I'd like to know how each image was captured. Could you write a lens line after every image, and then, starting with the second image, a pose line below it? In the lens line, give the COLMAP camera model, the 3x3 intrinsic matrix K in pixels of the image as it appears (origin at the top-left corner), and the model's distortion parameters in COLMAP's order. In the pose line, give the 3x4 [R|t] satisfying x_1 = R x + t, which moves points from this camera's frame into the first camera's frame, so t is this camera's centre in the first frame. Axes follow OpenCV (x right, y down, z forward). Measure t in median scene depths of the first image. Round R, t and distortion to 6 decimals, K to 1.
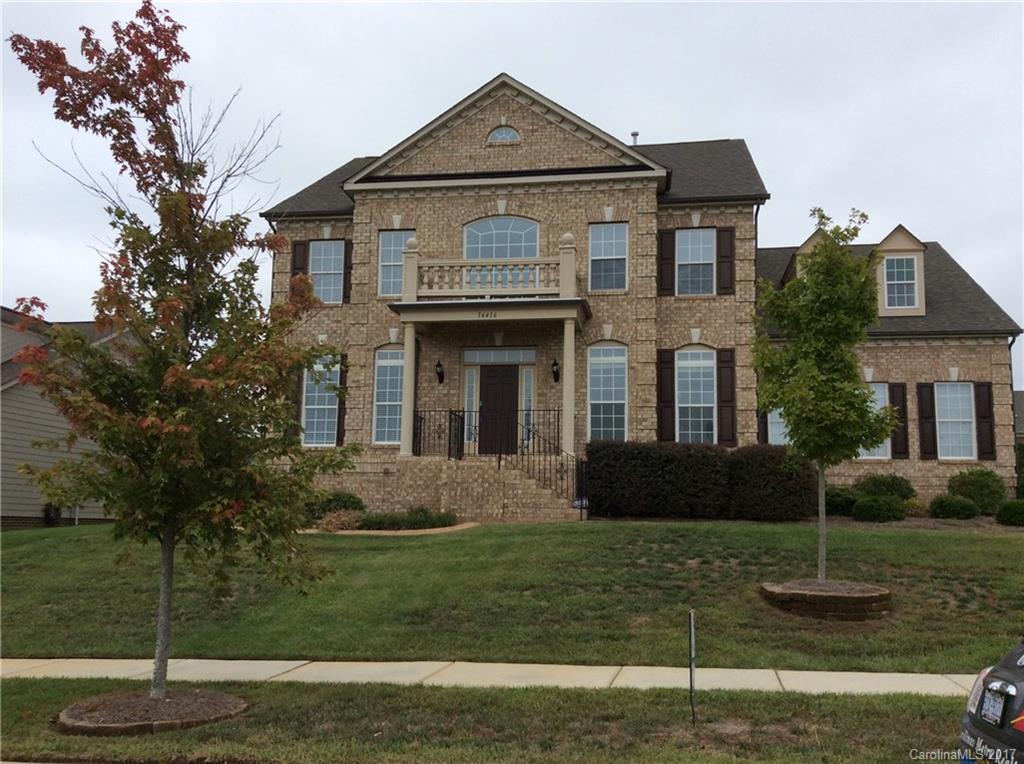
lens RADIAL K [[955.5, 0, 514.0], [0, 955.5, 391.7], [0, 0, 1]] dist [0.067185, 0.000000]
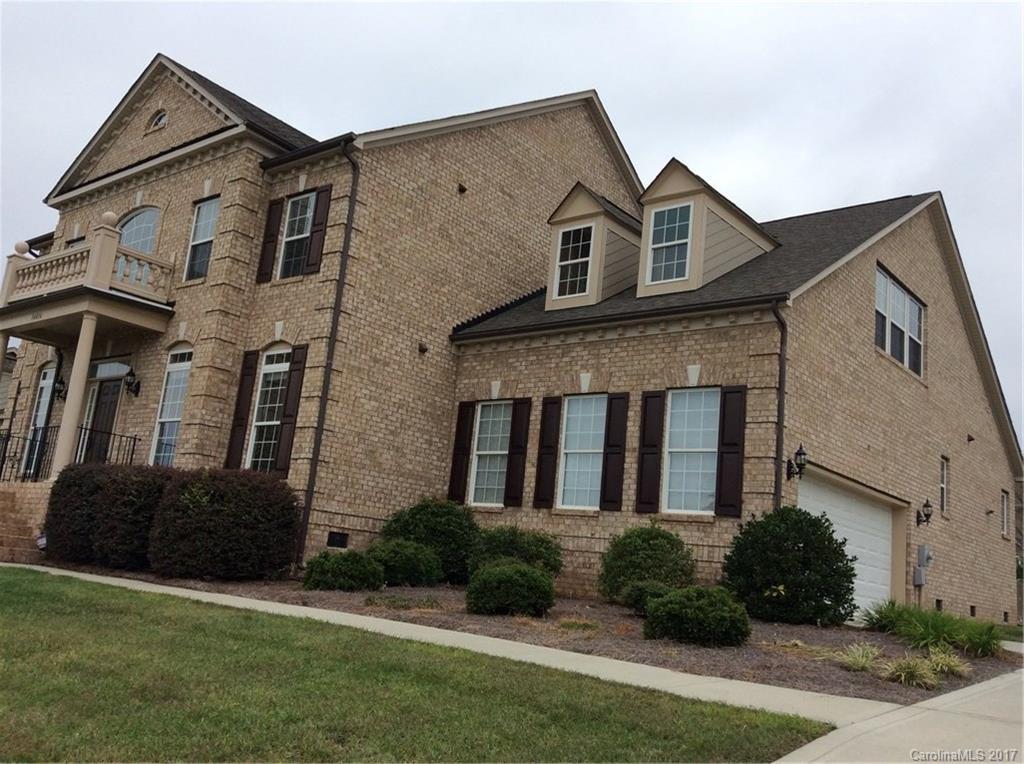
lens RADIAL K [[955.5, 0, 512.2], [0, 955.5, 372.5], [0, 0, 1]] dist [0.067185, 0.000000]
pose [[0.853852, -0.041252, -0.518879, 0.676494], [-0.015676, 0.994365, -0.104850, 0.046201], [0.520280, 0.097660, 0.848393, 0.422694]]
